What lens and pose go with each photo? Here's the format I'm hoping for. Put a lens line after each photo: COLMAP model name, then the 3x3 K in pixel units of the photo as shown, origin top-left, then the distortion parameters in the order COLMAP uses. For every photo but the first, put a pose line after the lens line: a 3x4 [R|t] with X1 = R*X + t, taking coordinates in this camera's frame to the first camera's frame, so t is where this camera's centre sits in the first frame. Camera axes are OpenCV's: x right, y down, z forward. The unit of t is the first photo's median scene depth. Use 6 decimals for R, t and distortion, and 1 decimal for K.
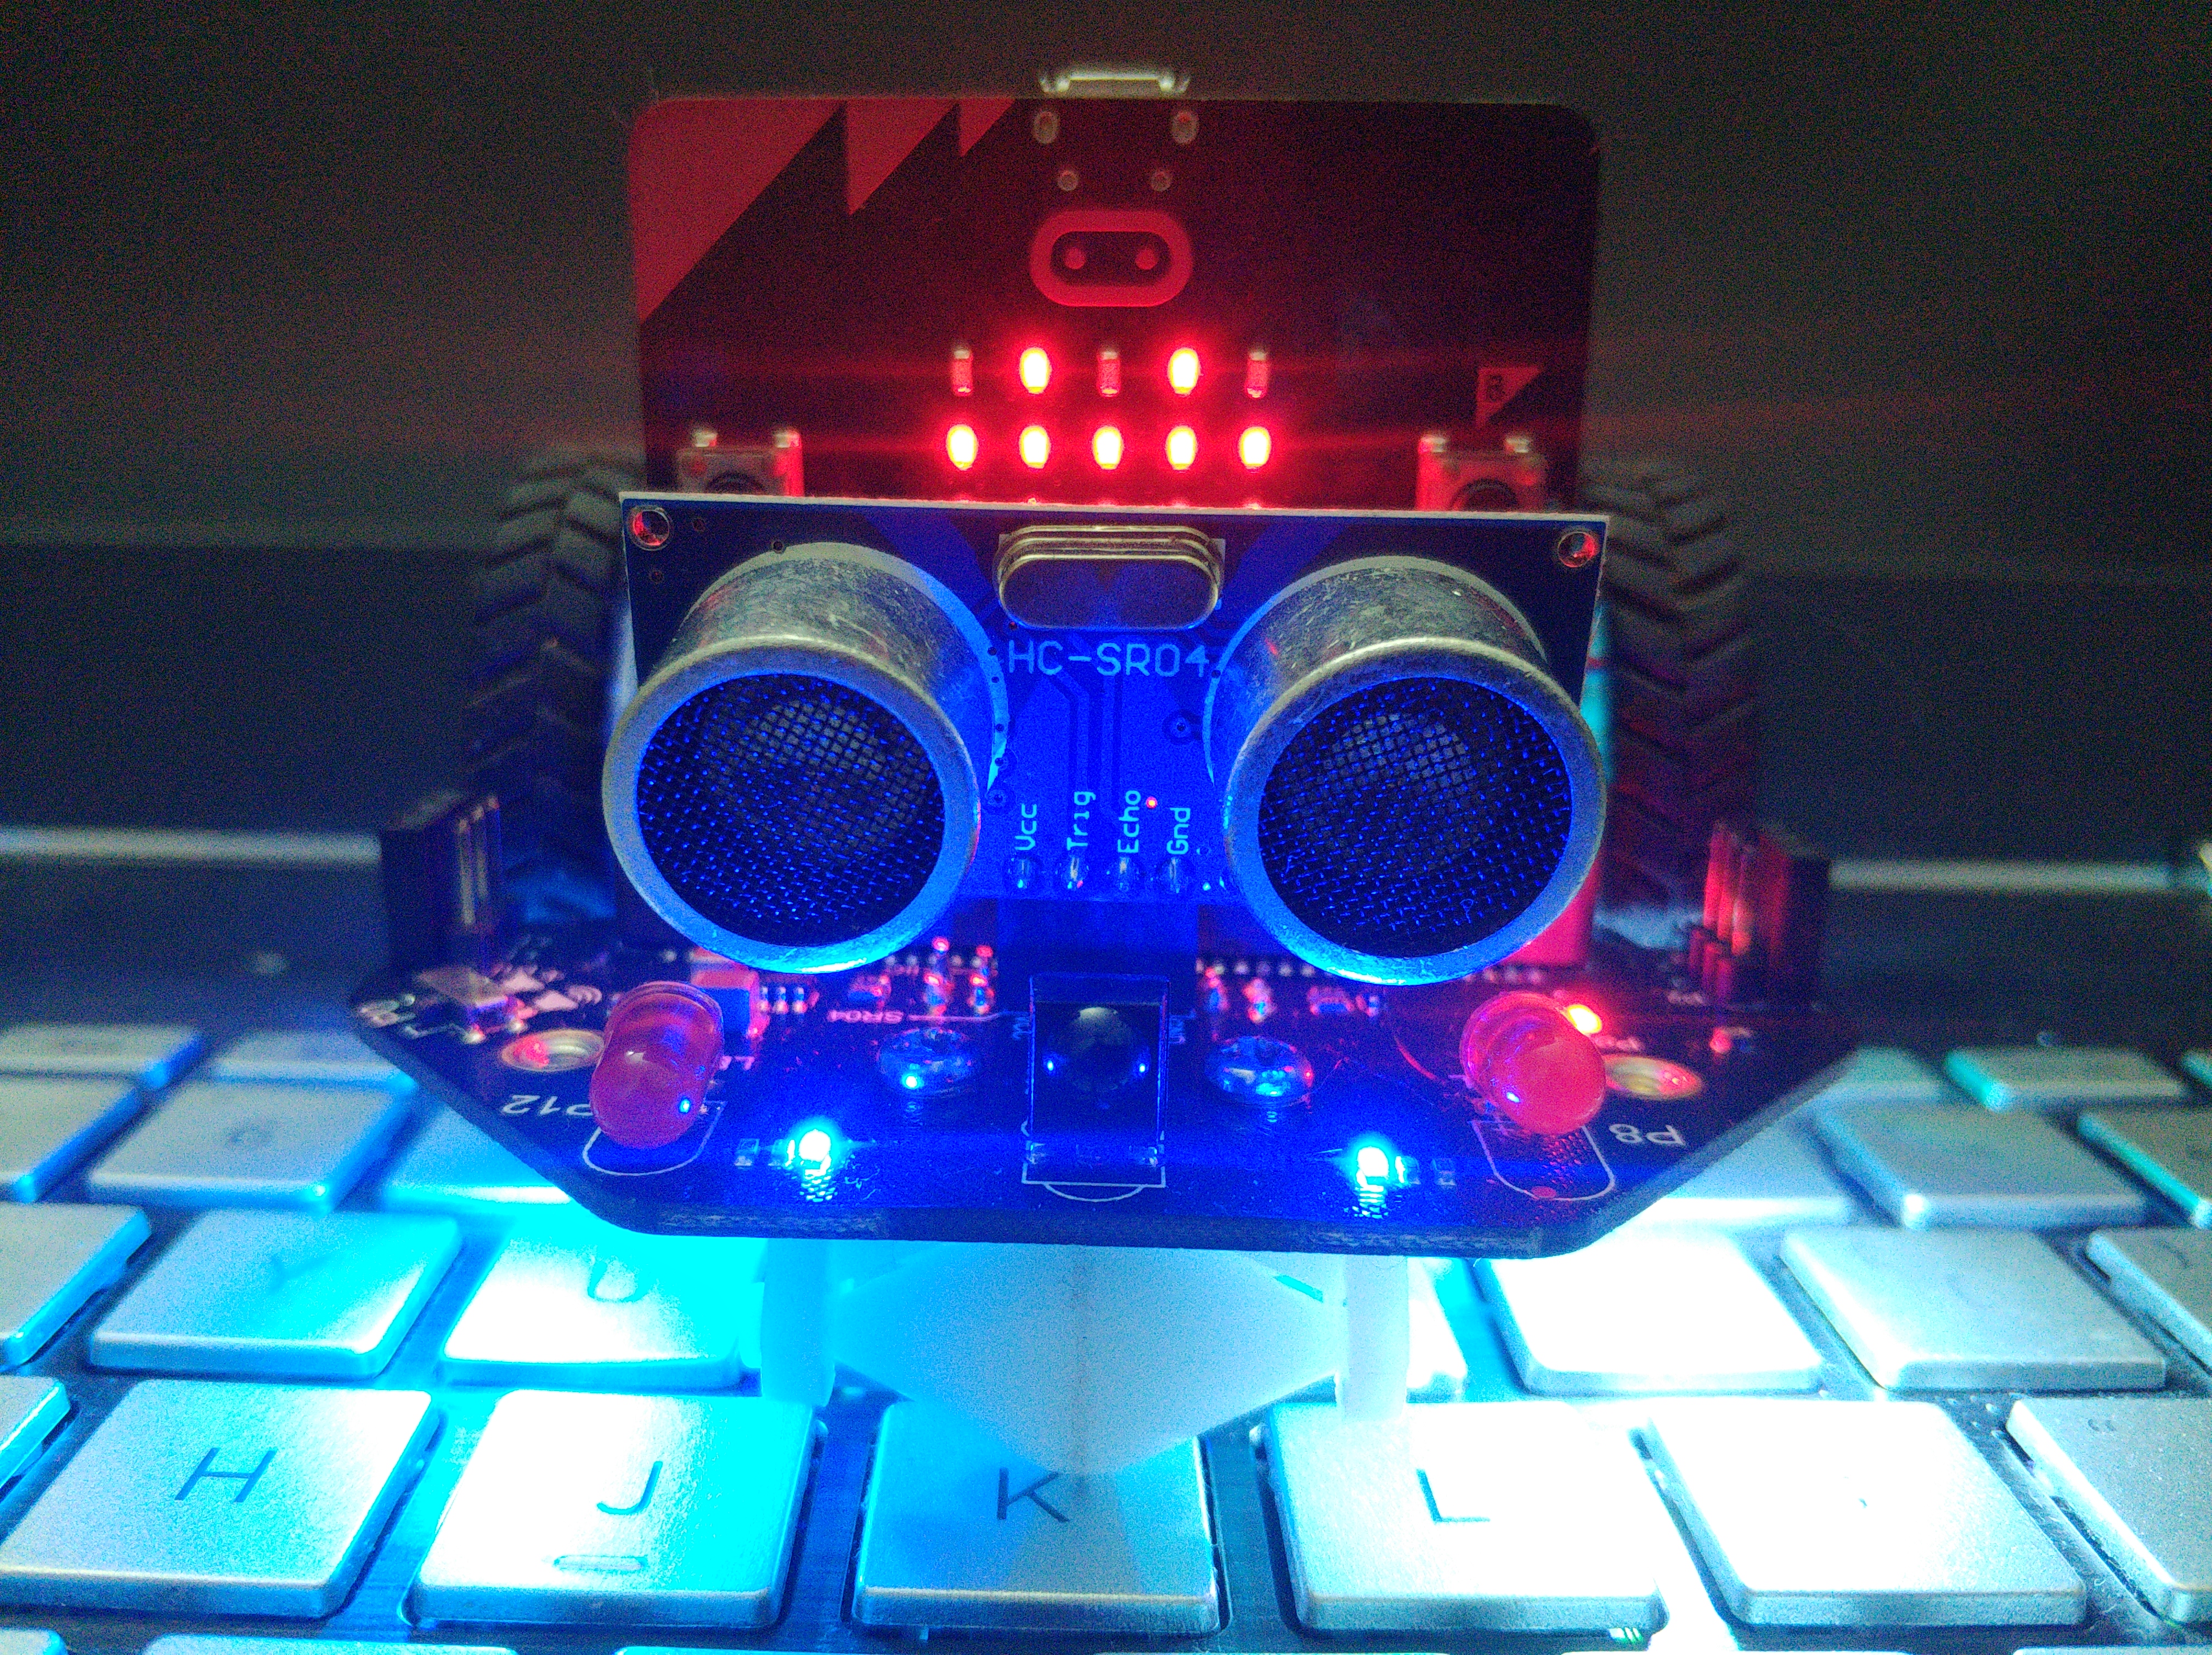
lens RADIAL K [[1865.9, 0, 1117.9], [0, 1865.9, 832.6], [0, 0, 1]] dist [-0.020508, -0.012565]
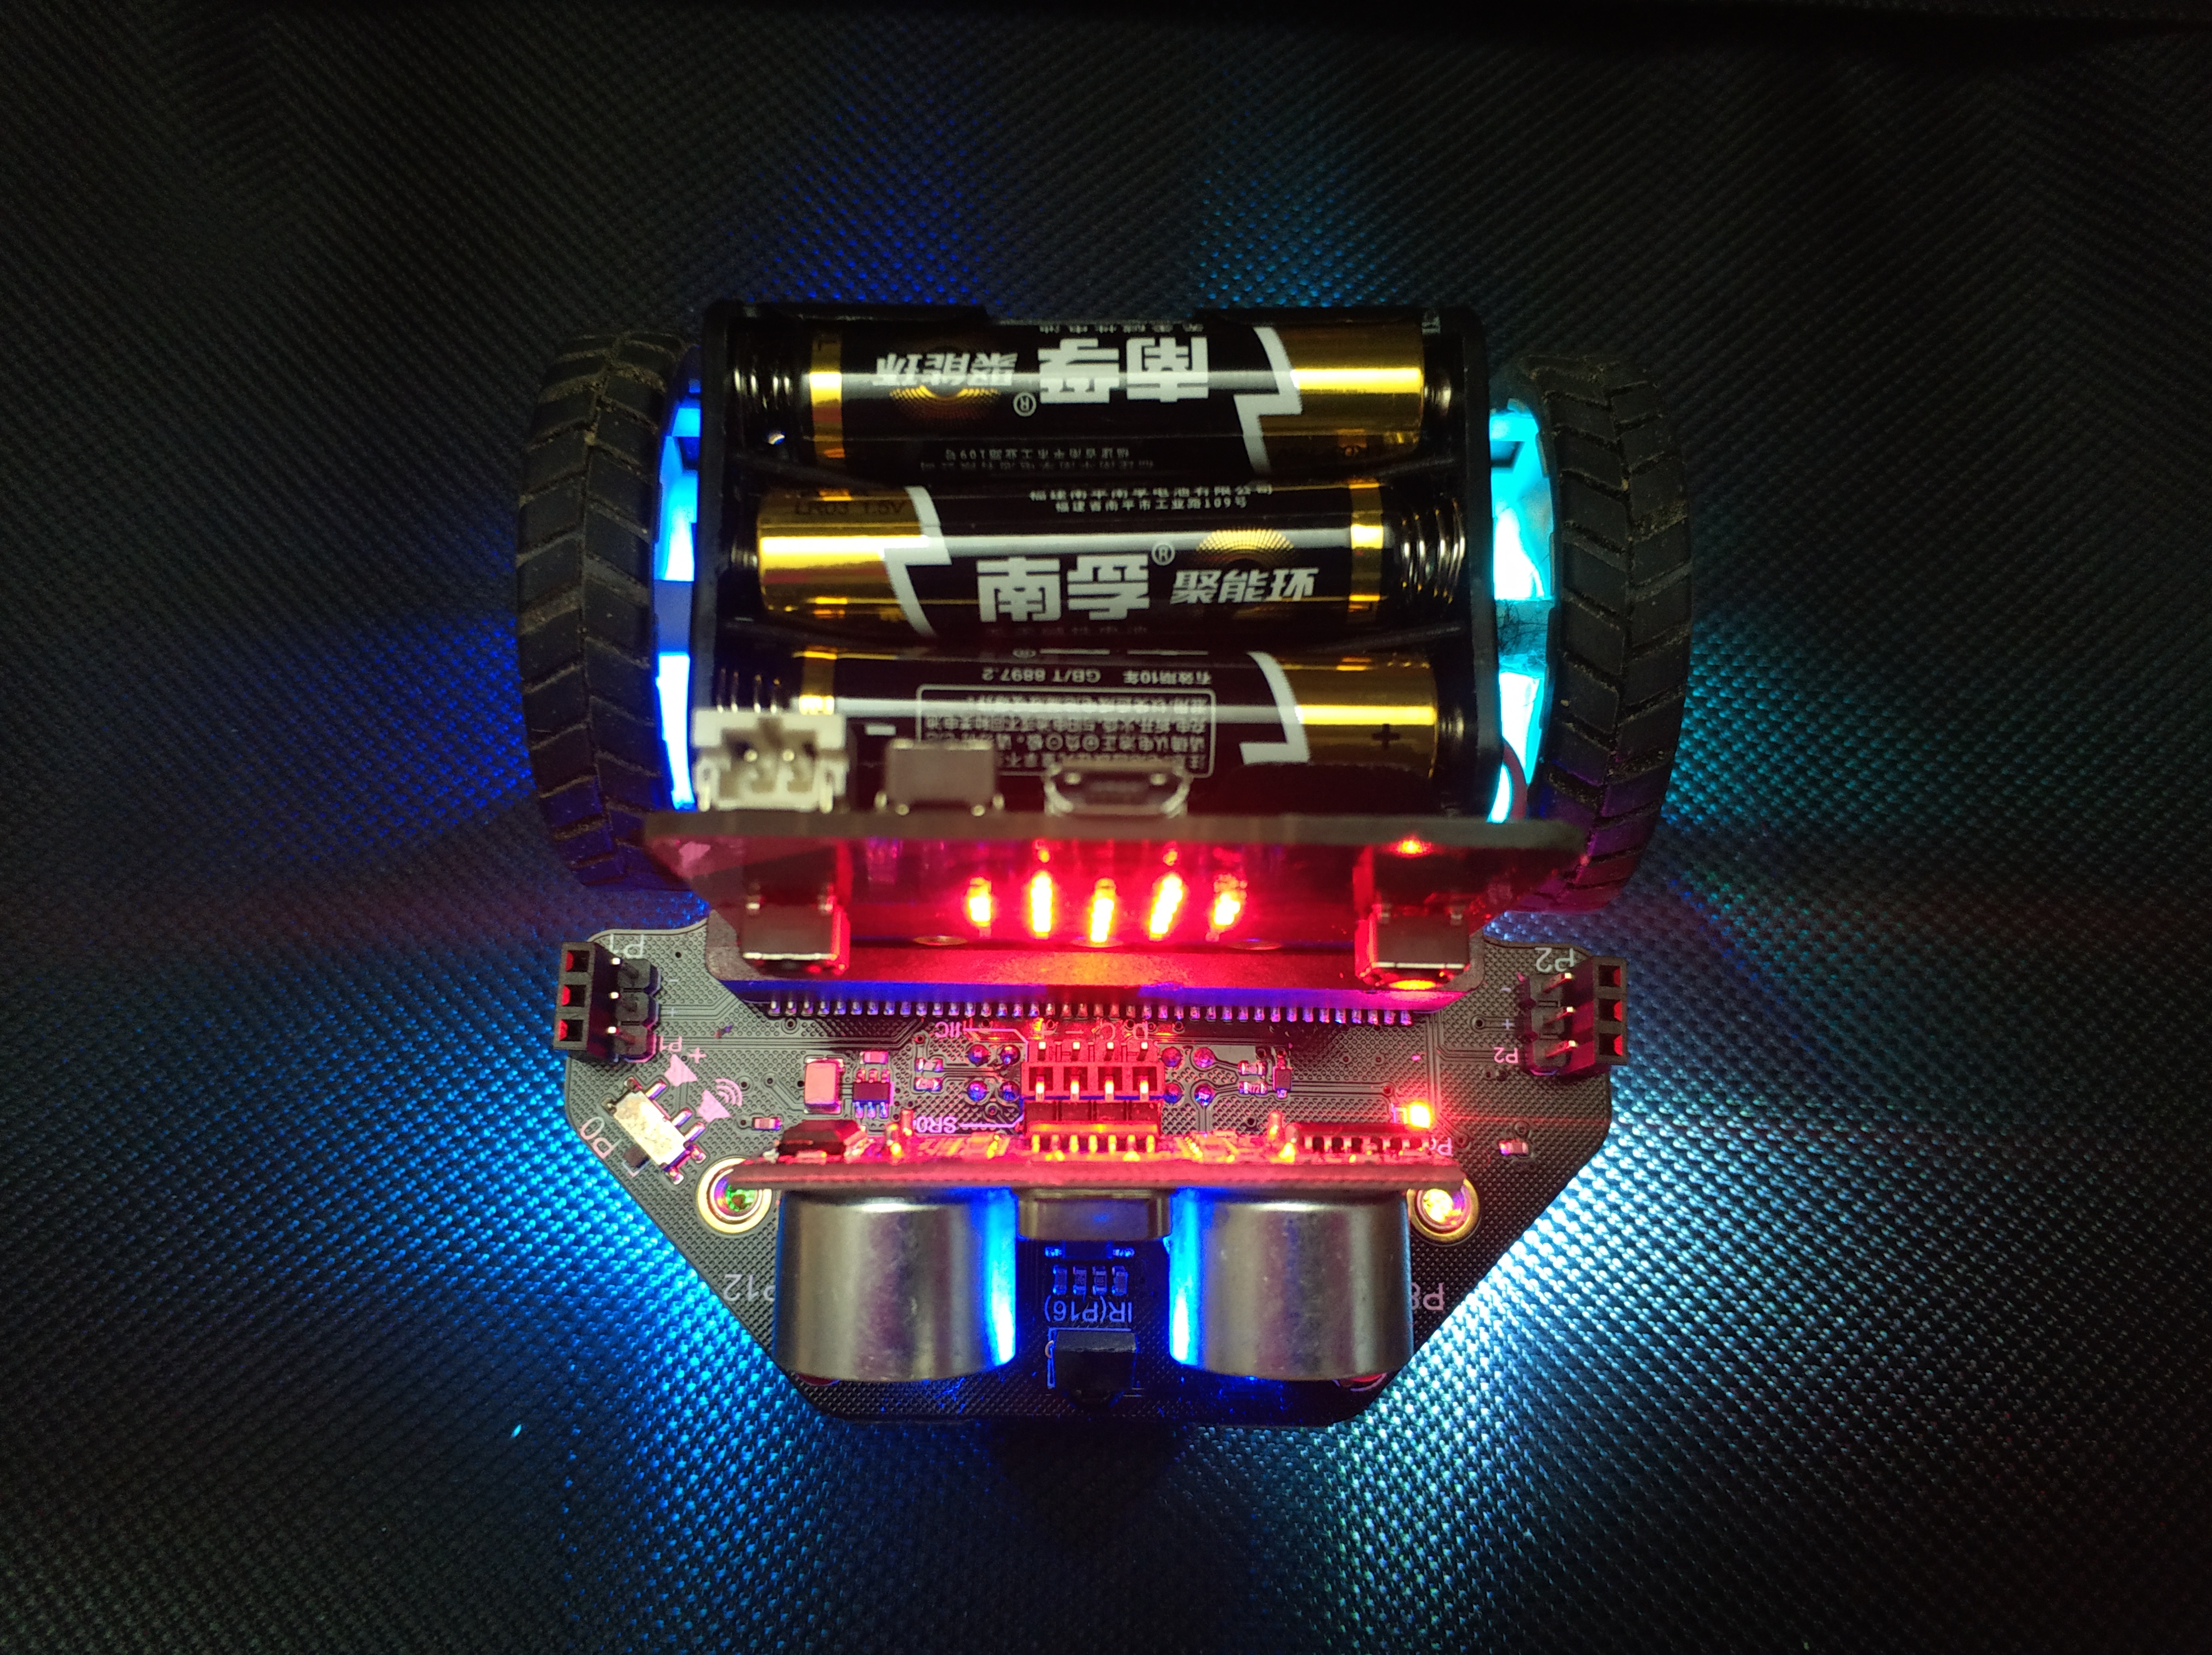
lens RADIAL K [[1865.9, 0, 1108.9], [0, 1865.9, 837.8], [0, 0, 1]] dist [-0.020508, -0.012565]
pose [[0.999797, 0.007843, 0.018584, -0.023947], [-0.020052, 0.486395, 0.873509, -1.256279], [-0.002188, -0.873704, 0.486454, 0.475999]]
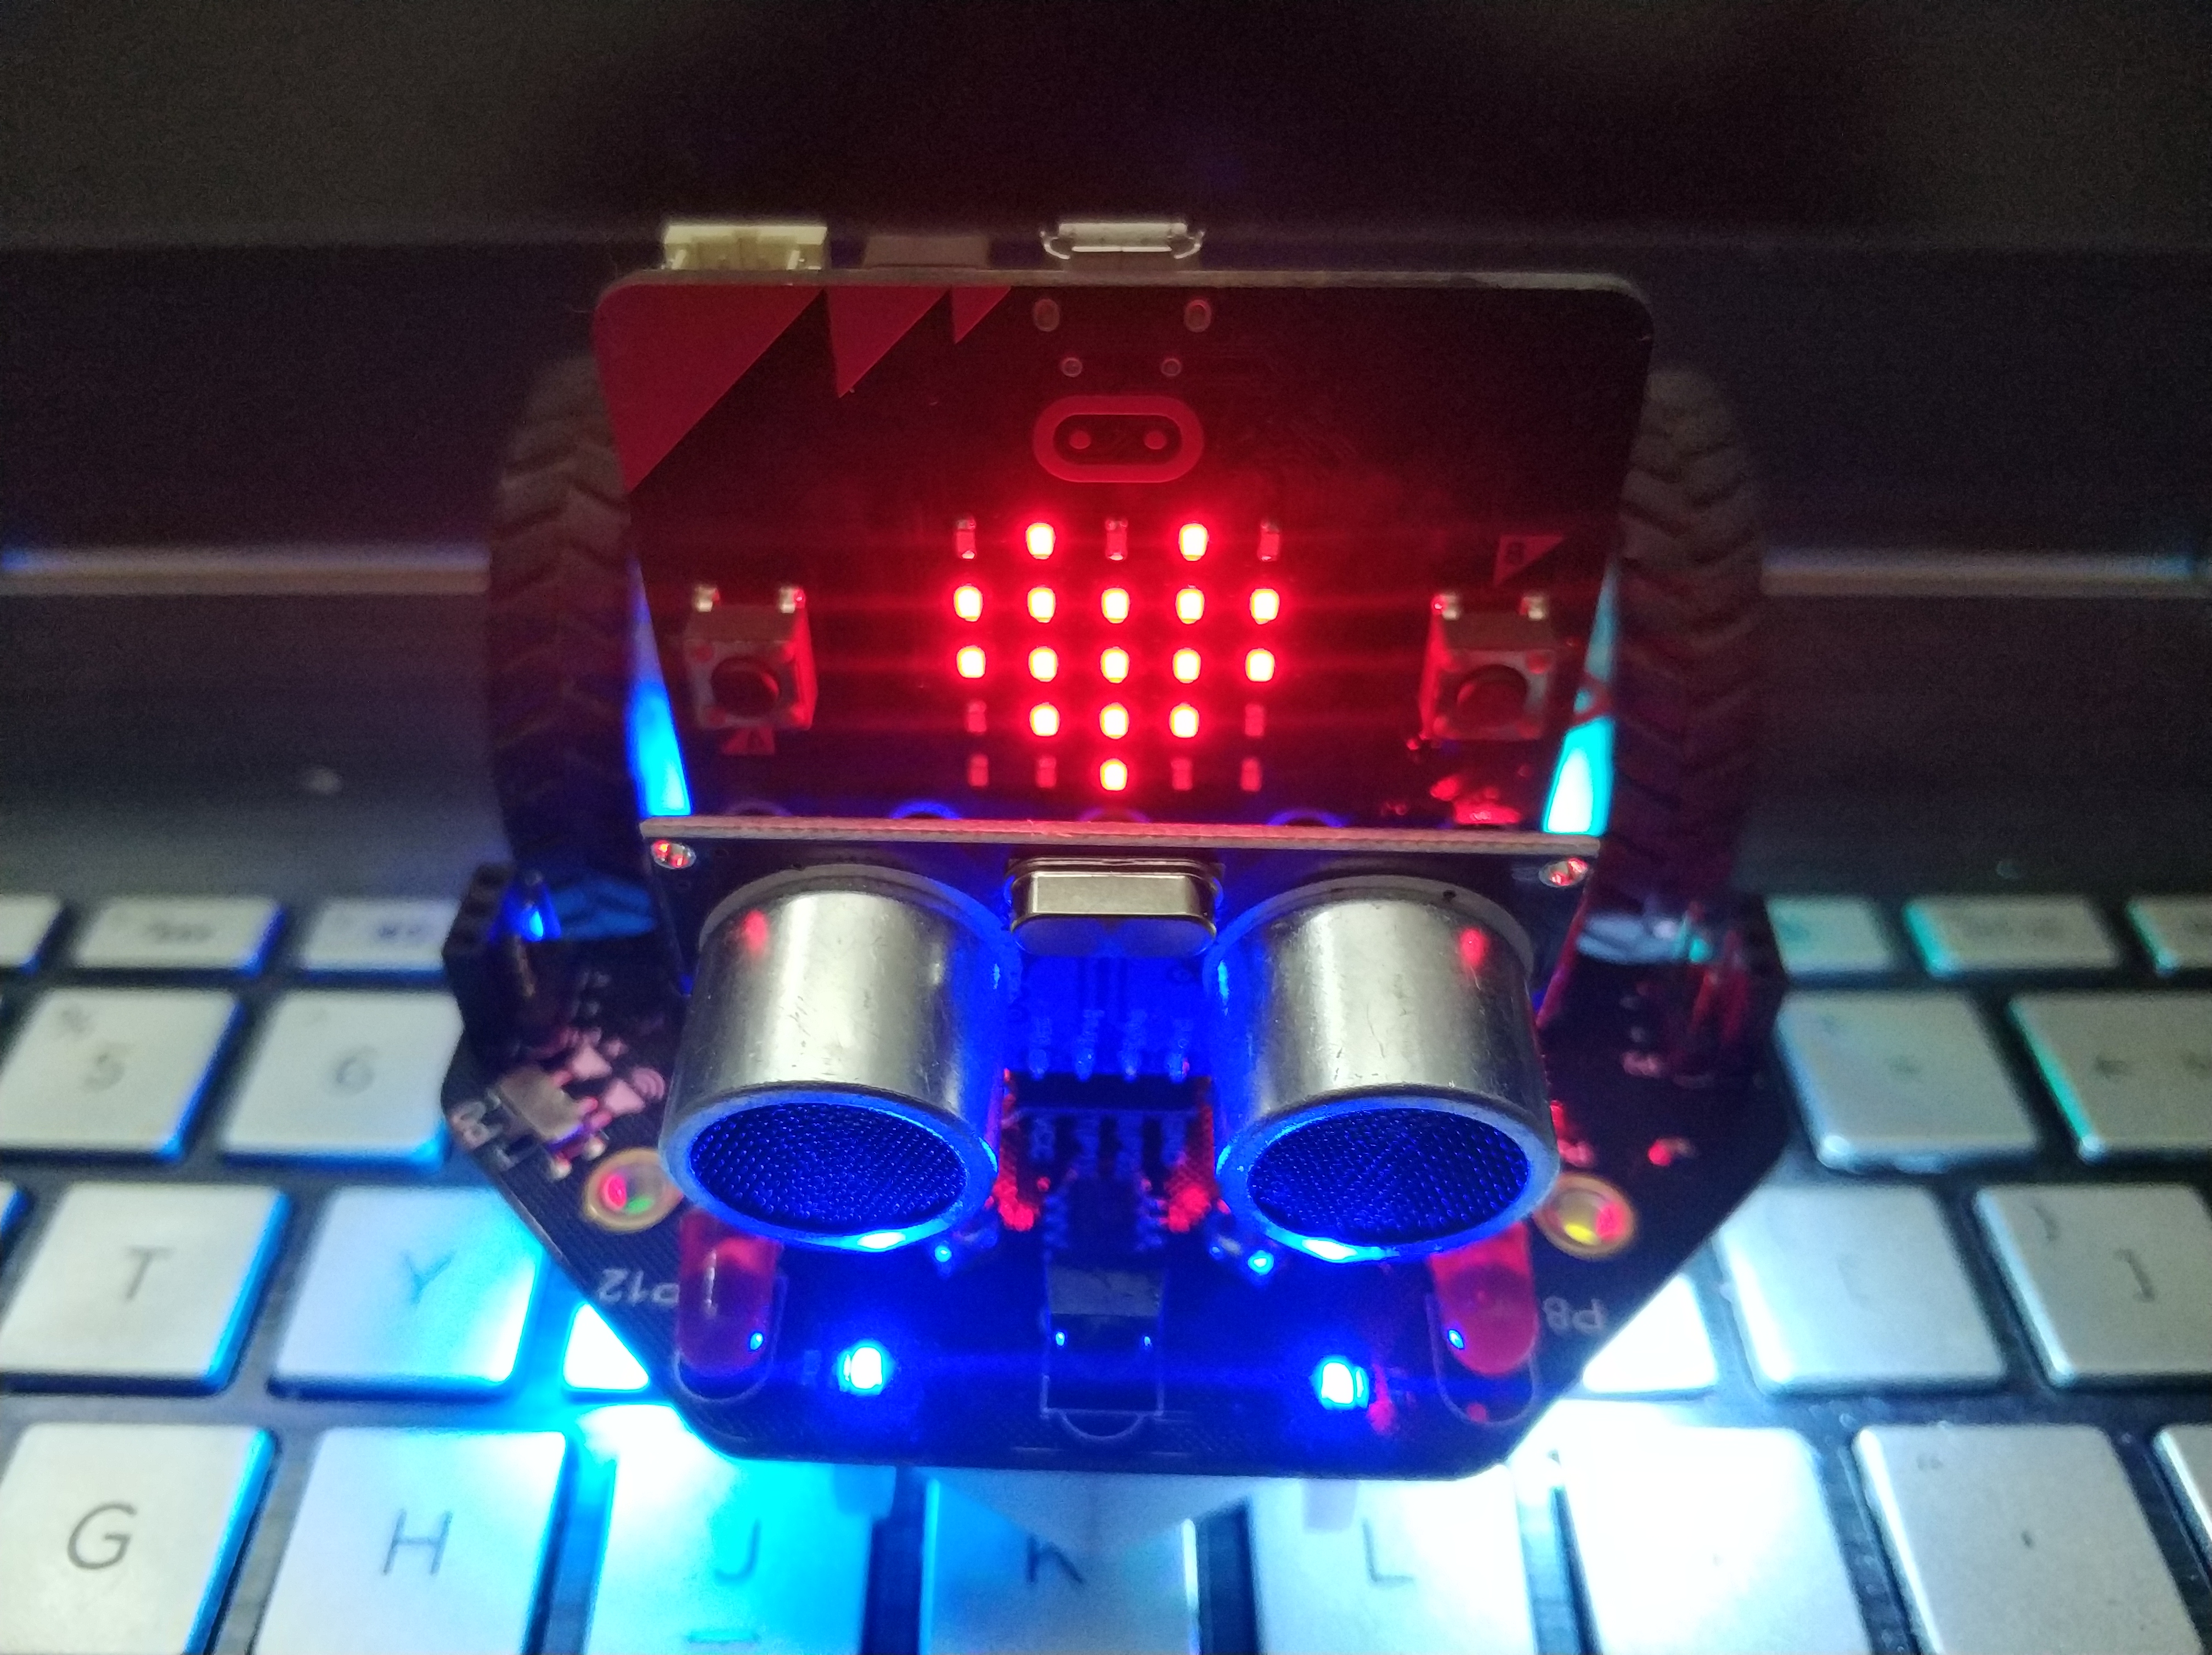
lens RADIAL K [[1865.9, 0, 1108.8], [0, 1865.9, 836.7], [0, 0, 1]] dist [-0.020508, -0.012565]
pose [[0.999855, 0.004356, -0.016487, 0.007859], [0.003089, 0.904562, 0.426331, -0.522706], [0.016770, -0.426320, 0.904417, 0.056369]]
